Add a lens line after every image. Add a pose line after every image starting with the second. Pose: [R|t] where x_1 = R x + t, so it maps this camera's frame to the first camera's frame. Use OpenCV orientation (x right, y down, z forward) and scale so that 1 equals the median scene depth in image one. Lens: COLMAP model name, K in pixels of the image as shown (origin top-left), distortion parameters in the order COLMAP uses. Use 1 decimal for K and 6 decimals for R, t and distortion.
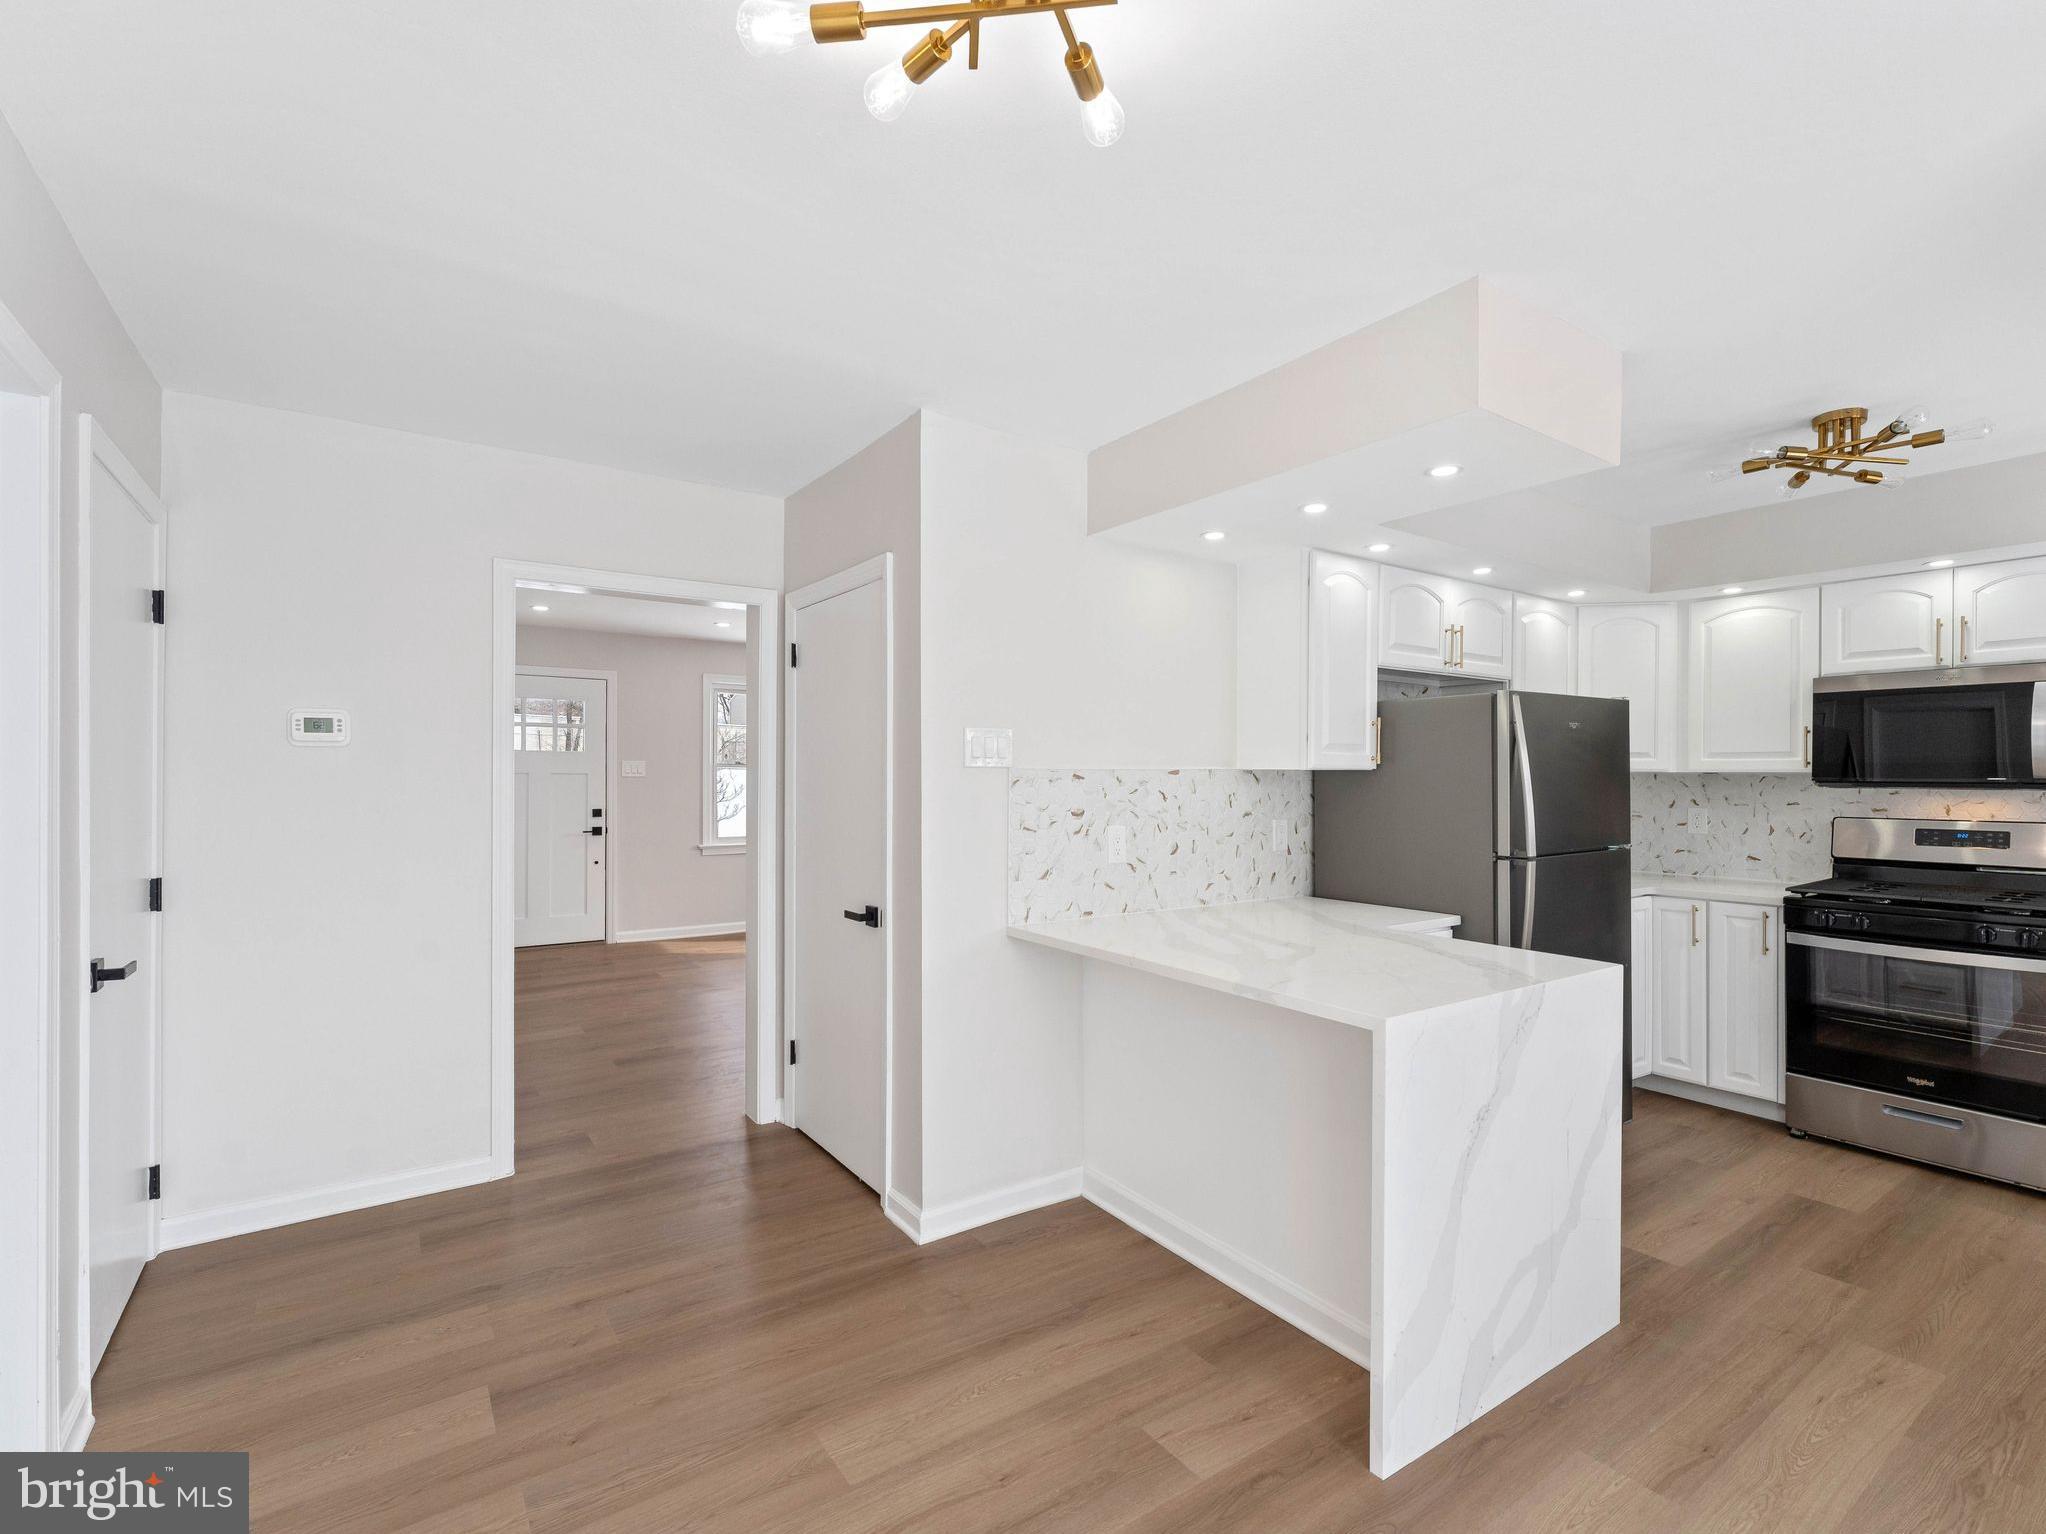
lens RADIAL K [[939.8, 0, 983.6], [0, 939.8, 777.4], [0, 0, 1]] dist [-0.000730, 0.000257]
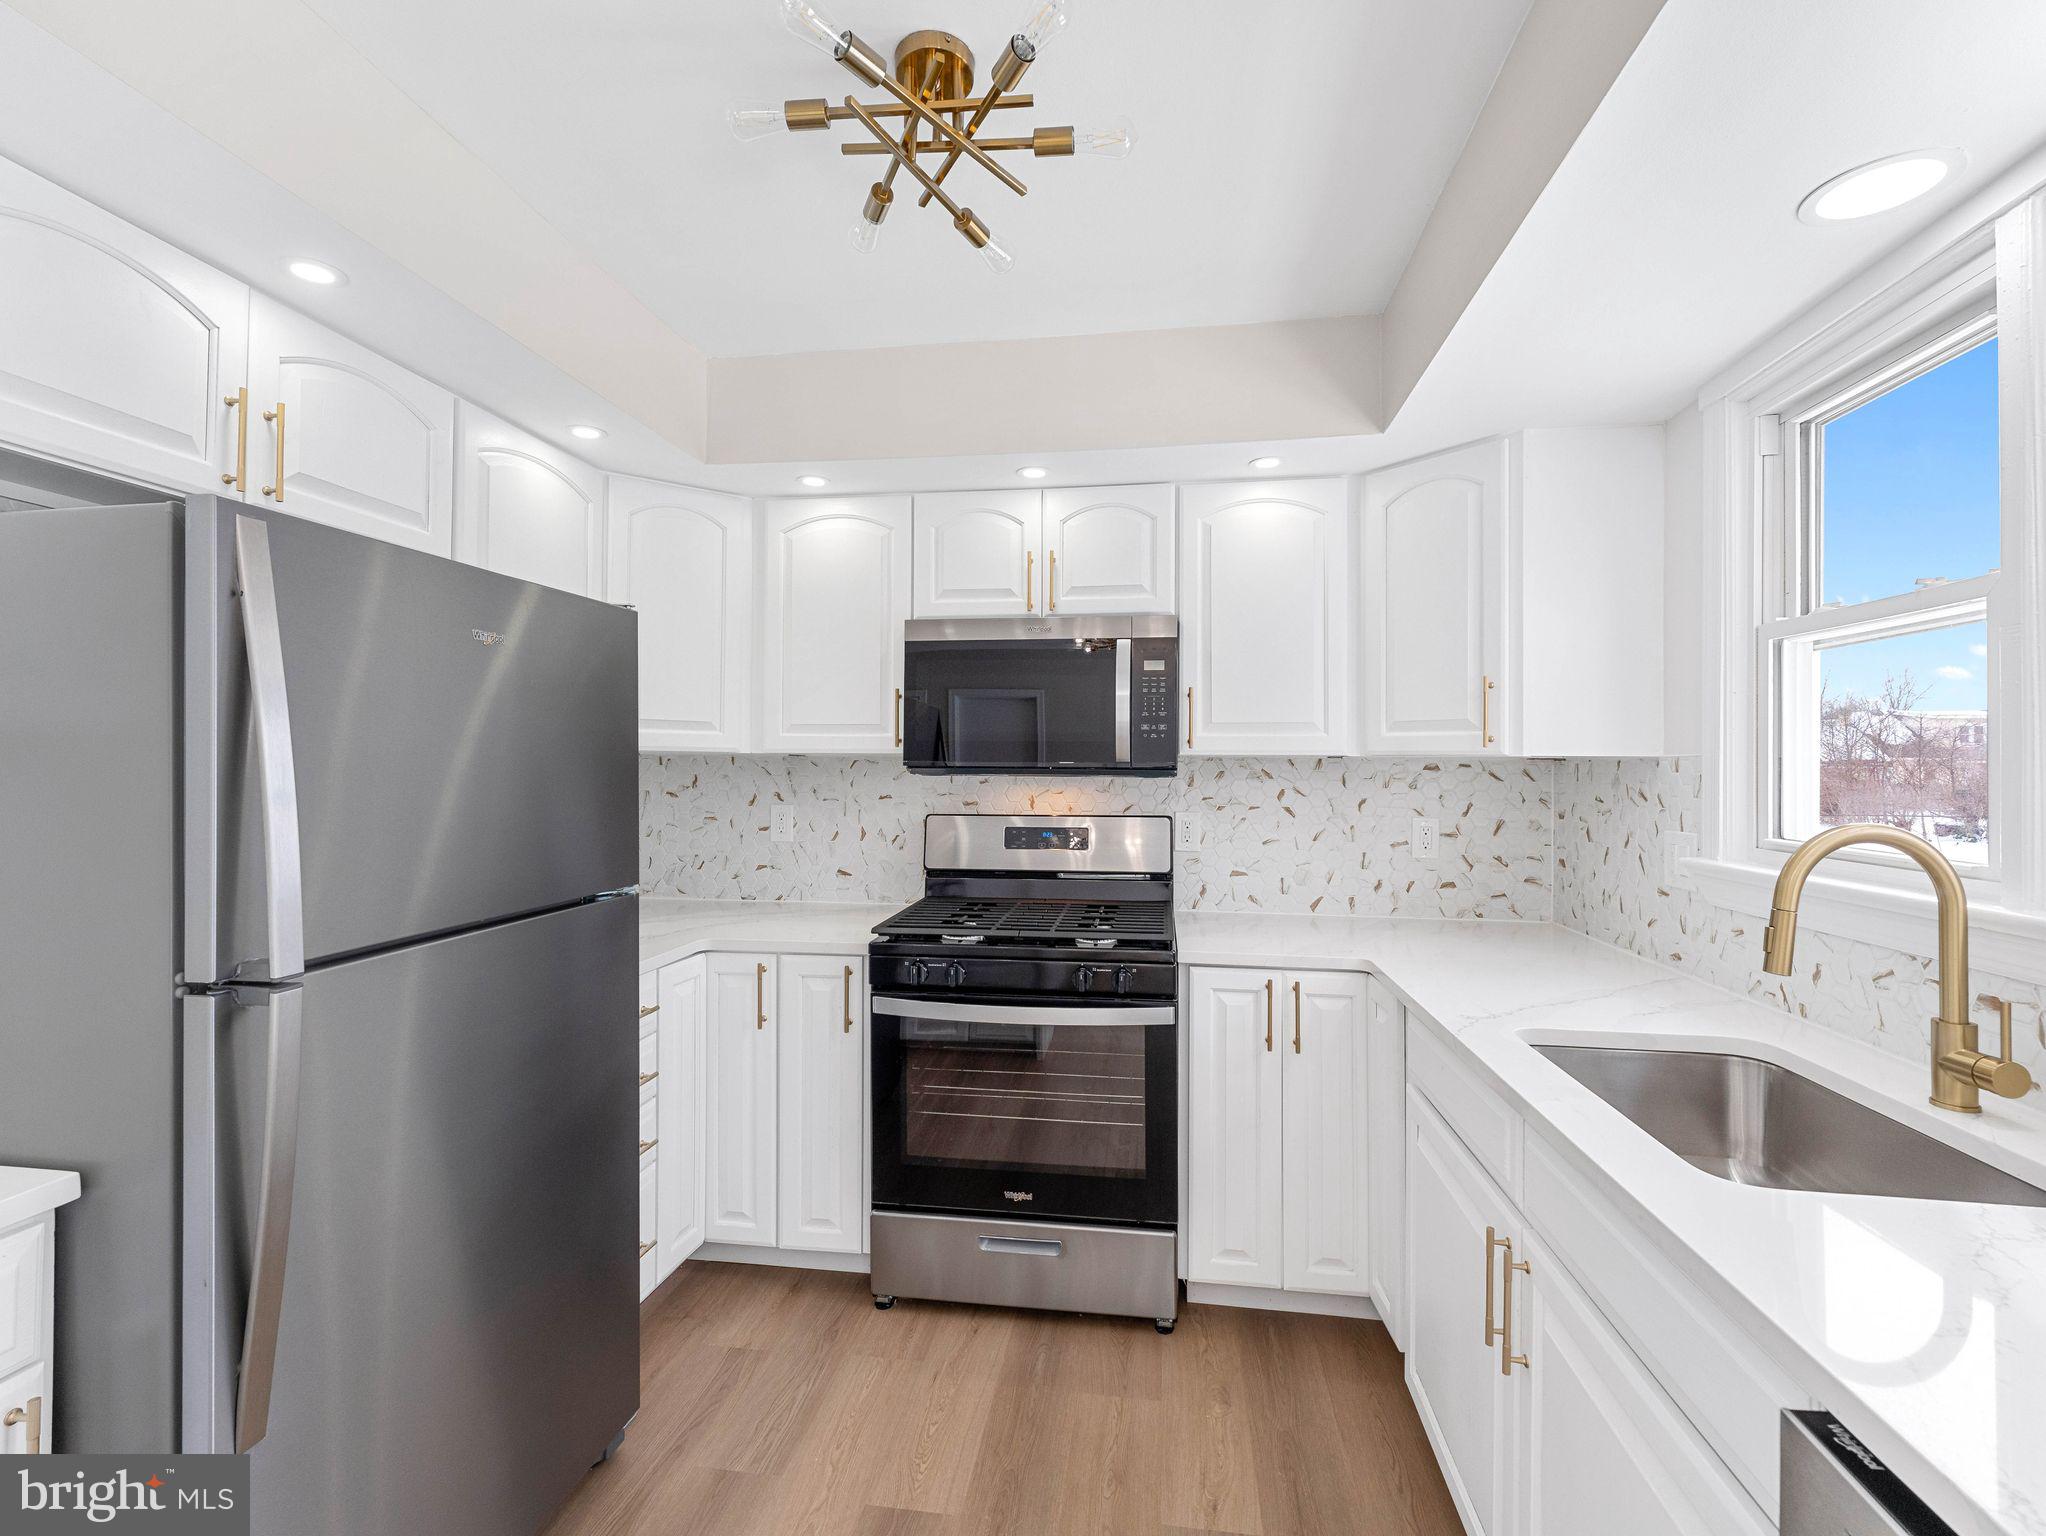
lens RADIAL K [[924.4, 0, 1023.0], [0, 924.4, 768.0], [0, 0, 1]] dist [0.000188, 0.000438]
pose [[0.667952, -0.000664, 0.744204, 0.422991], [-0.000905, 0.999998, 0.001704, 0.004092], [-0.744204, -0.001812, 0.667950, 0.466894]]
